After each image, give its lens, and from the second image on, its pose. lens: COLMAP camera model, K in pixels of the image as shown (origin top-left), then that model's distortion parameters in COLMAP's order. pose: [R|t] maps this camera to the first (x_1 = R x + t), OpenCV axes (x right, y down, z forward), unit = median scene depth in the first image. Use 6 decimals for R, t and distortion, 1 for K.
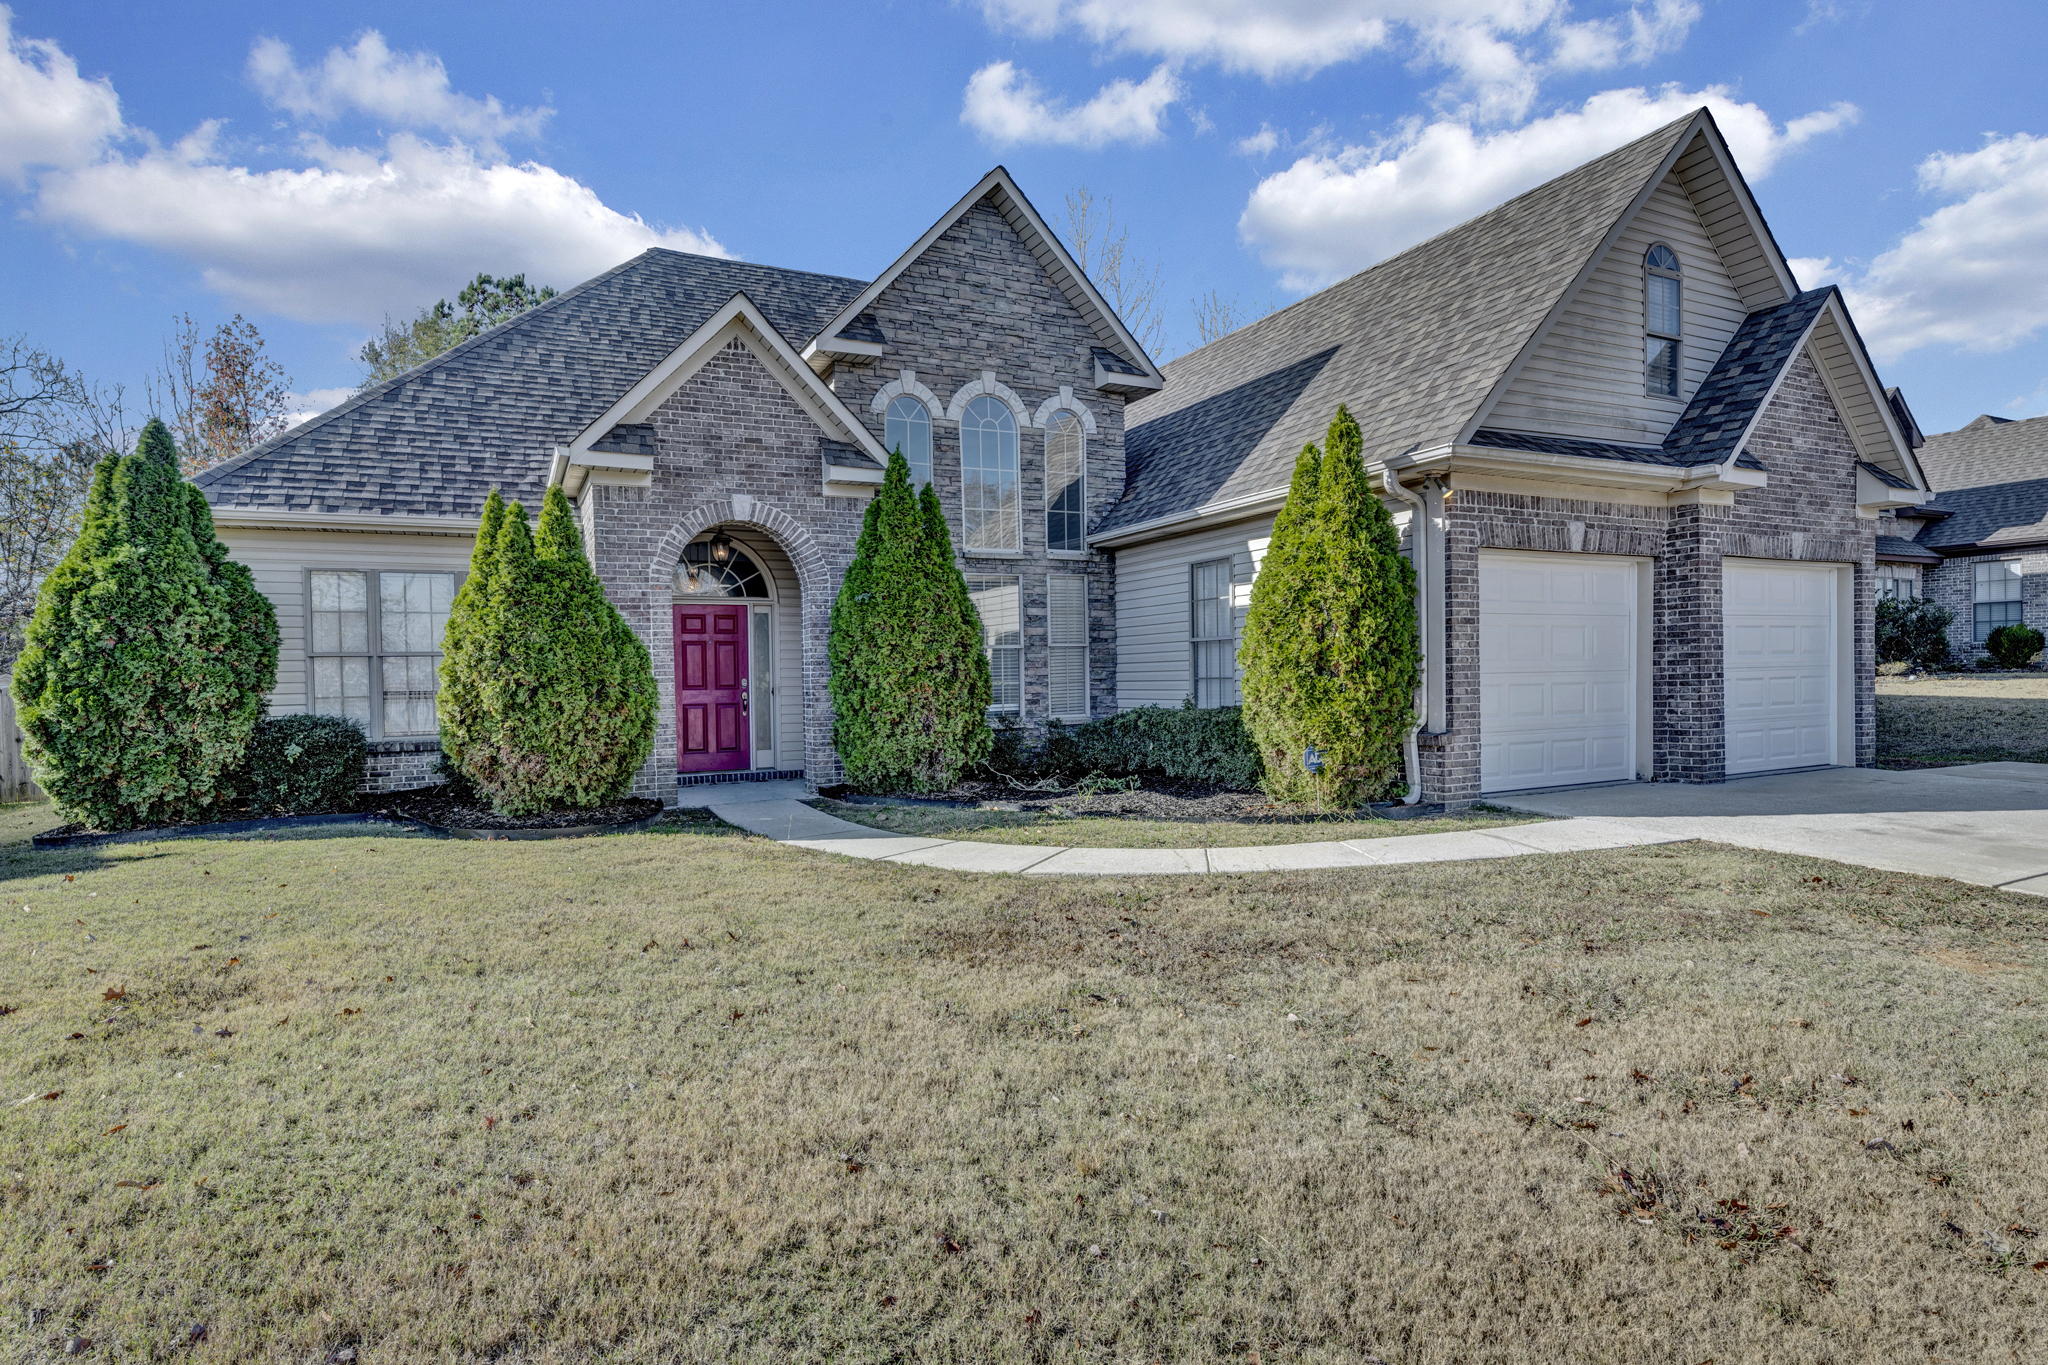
lens RADIAL K [[1072.2, 0, 1021.3], [0, 1072.2, 692.1], [0, 0, 1]] dist [0.000758, 0.000654]
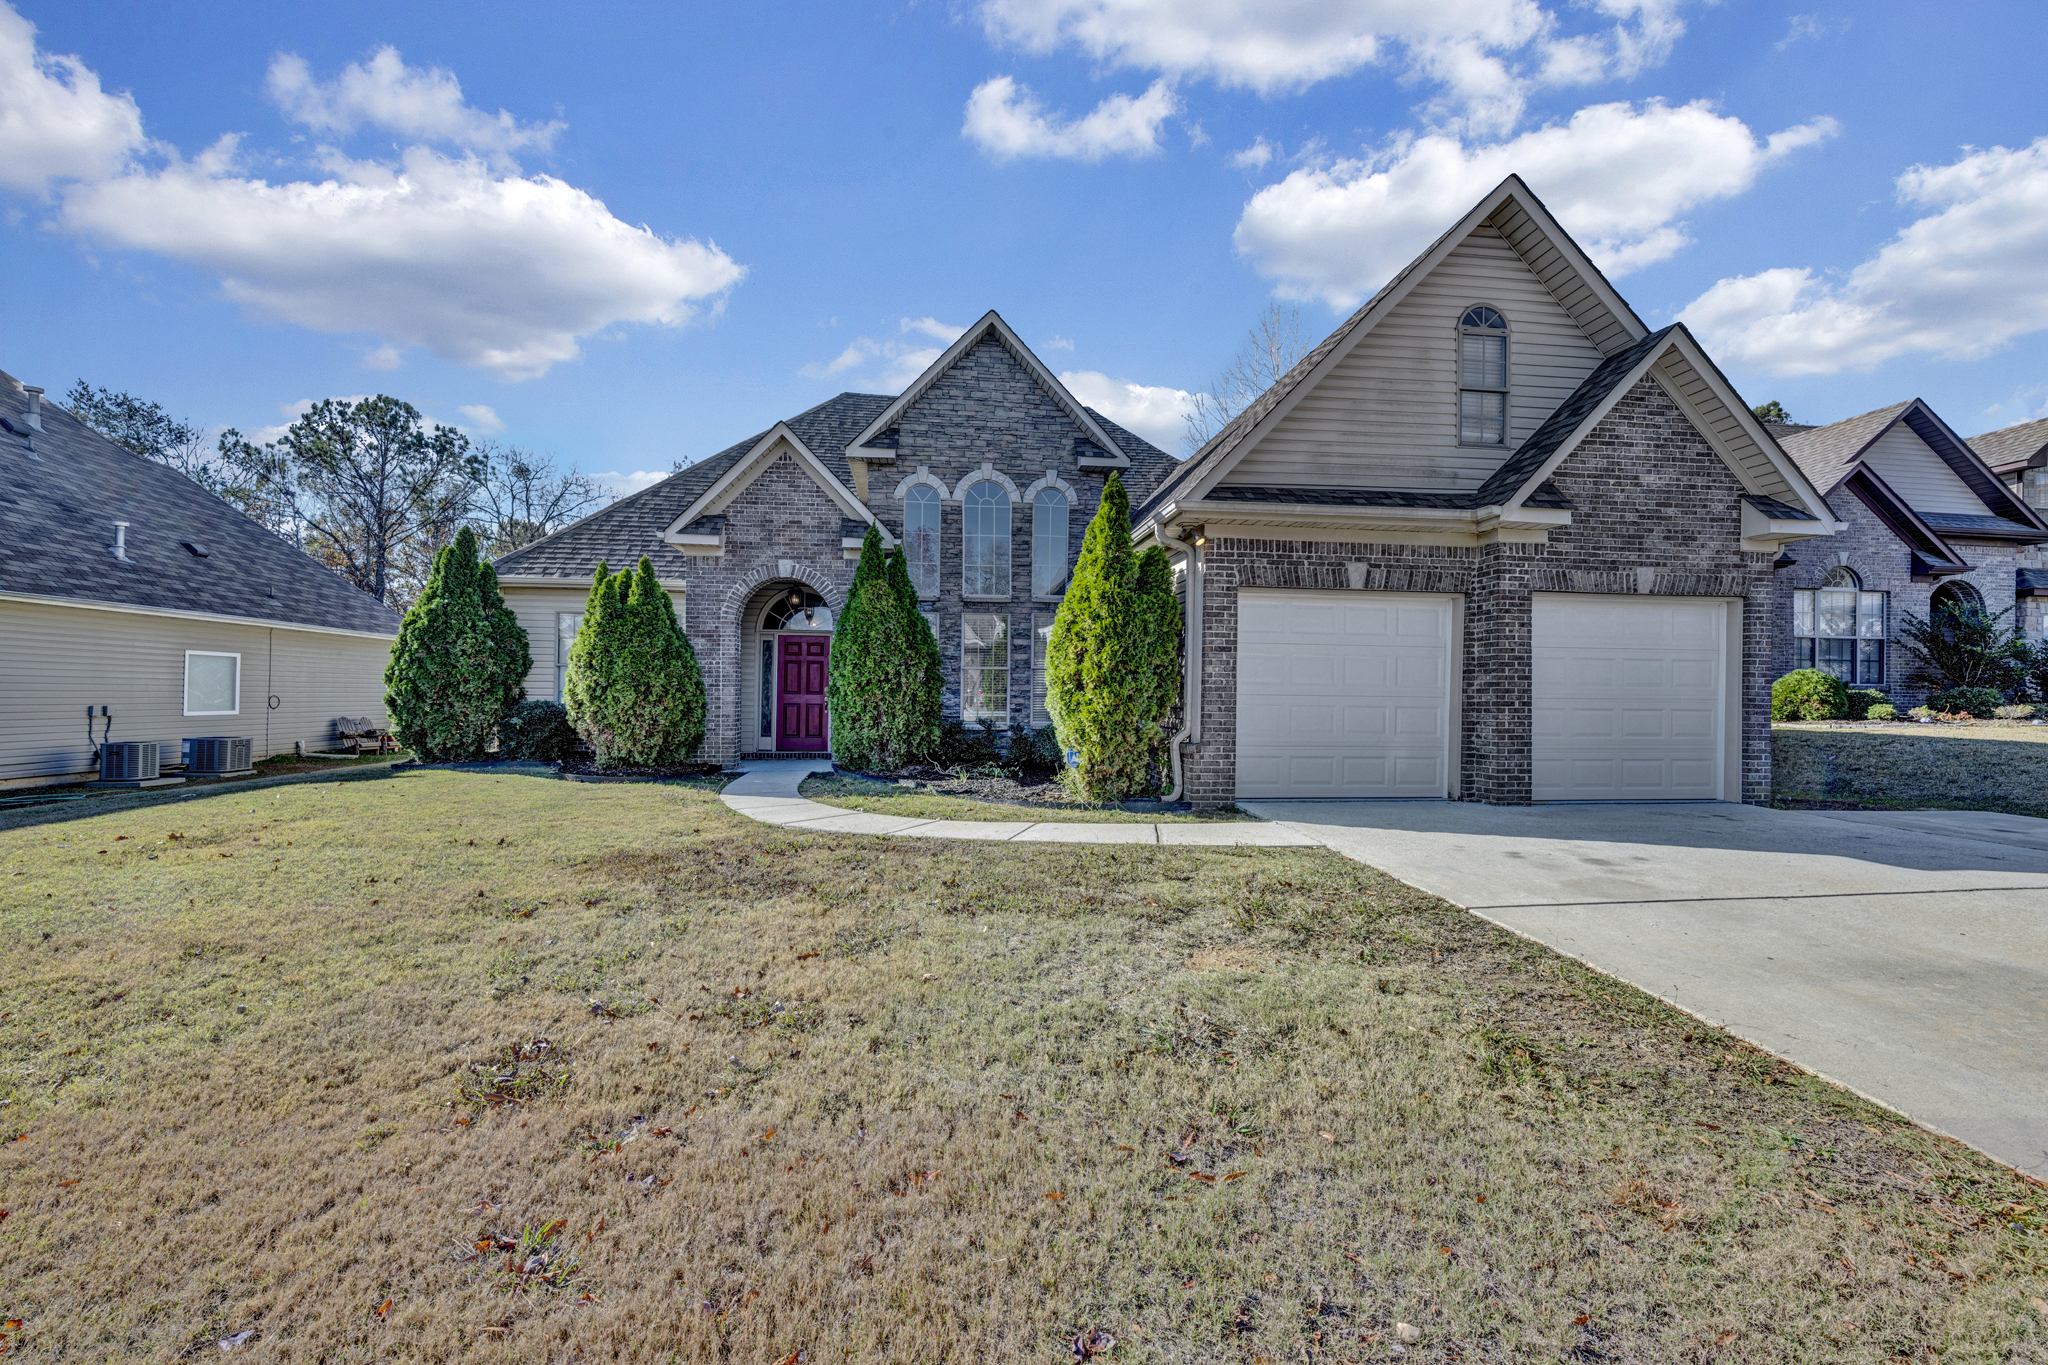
lens RADIAL K [[819.6, 0, 1025.1], [0, 819.6, 692.9], [0, 0, 1]] dist [0.001769, 0.000032]
pose [[0.939645, 0.027408, -0.341051, 0.503299], [-0.034061, 0.999328, -0.013535, 0.001315], [0.340451, 0.024334, 0.939947, 0.079525]]
